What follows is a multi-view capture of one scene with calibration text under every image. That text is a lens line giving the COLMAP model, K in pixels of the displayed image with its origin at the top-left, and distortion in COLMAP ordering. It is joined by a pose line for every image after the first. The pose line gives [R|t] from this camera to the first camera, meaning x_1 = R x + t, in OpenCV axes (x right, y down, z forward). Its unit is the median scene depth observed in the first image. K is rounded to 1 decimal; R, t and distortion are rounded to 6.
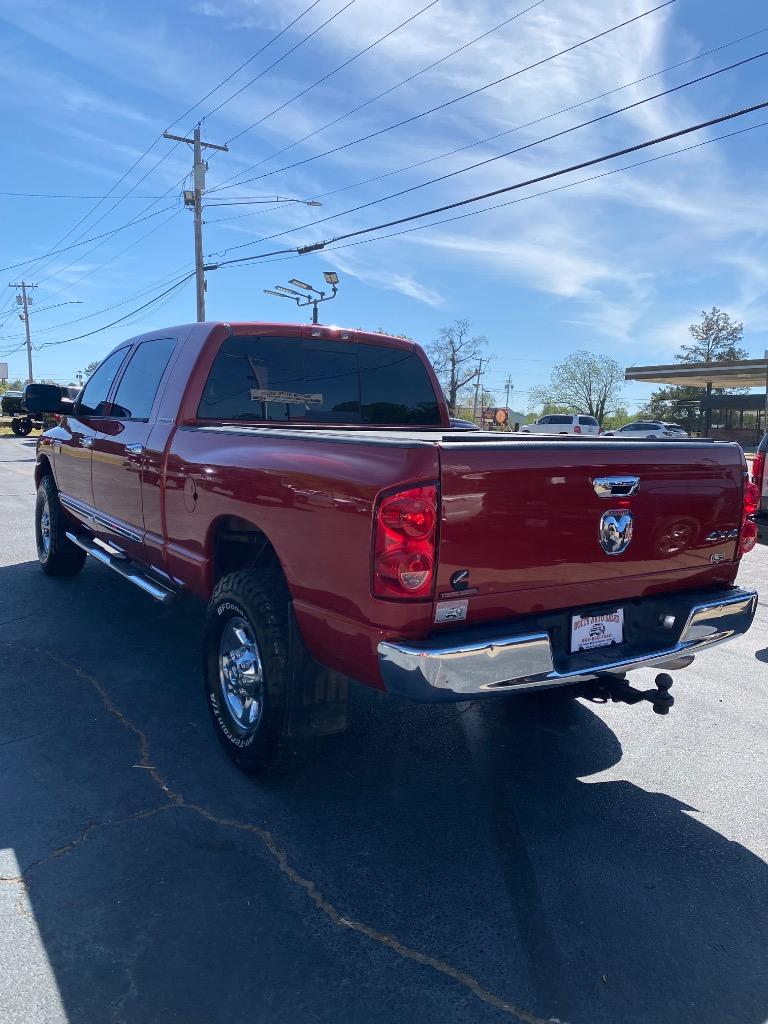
lens RADIAL K [[779.3, 0, 379.6], [0, 779.3, 501.7], [0, 0, 1]] dist [0.011105, -0.009798]
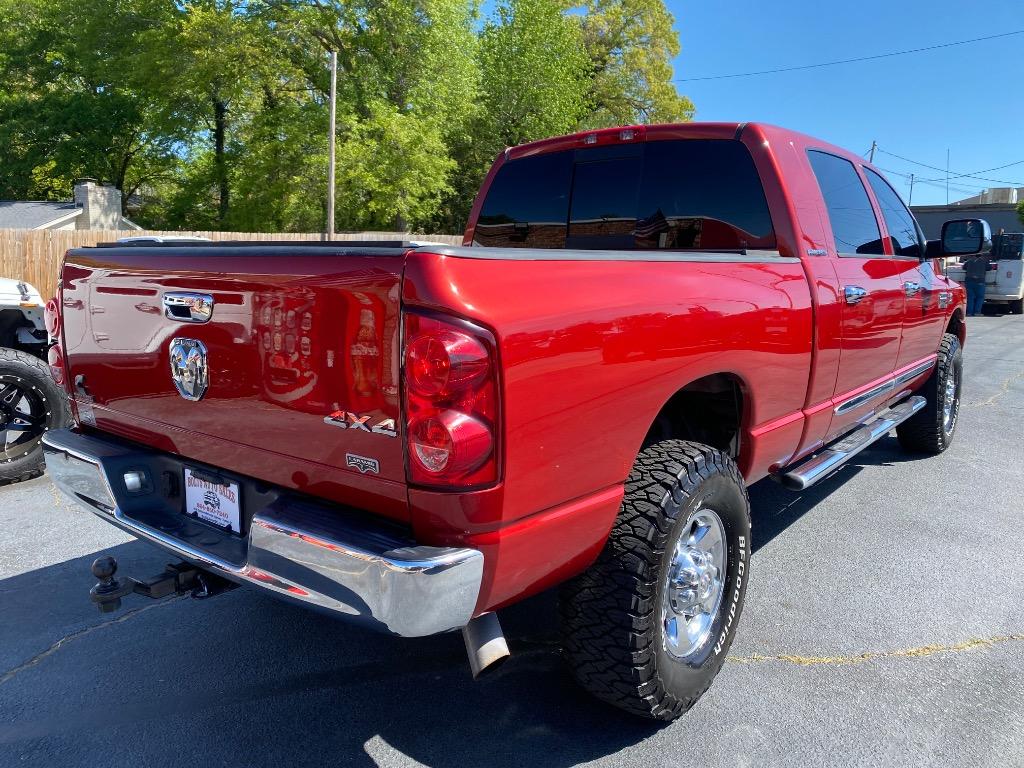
lens RADIAL K [[785.6, 0, 500.5], [0, 785.6, 379.0], [0, 0, 1]] dist [0.018246, -0.013143]
pose [[0.312457, 0.109600, -0.943588, 0.922338], [-0.097725, 0.991760, 0.082835, -0.035734], [0.944892, 0.066330, 0.320593, 0.872672]]
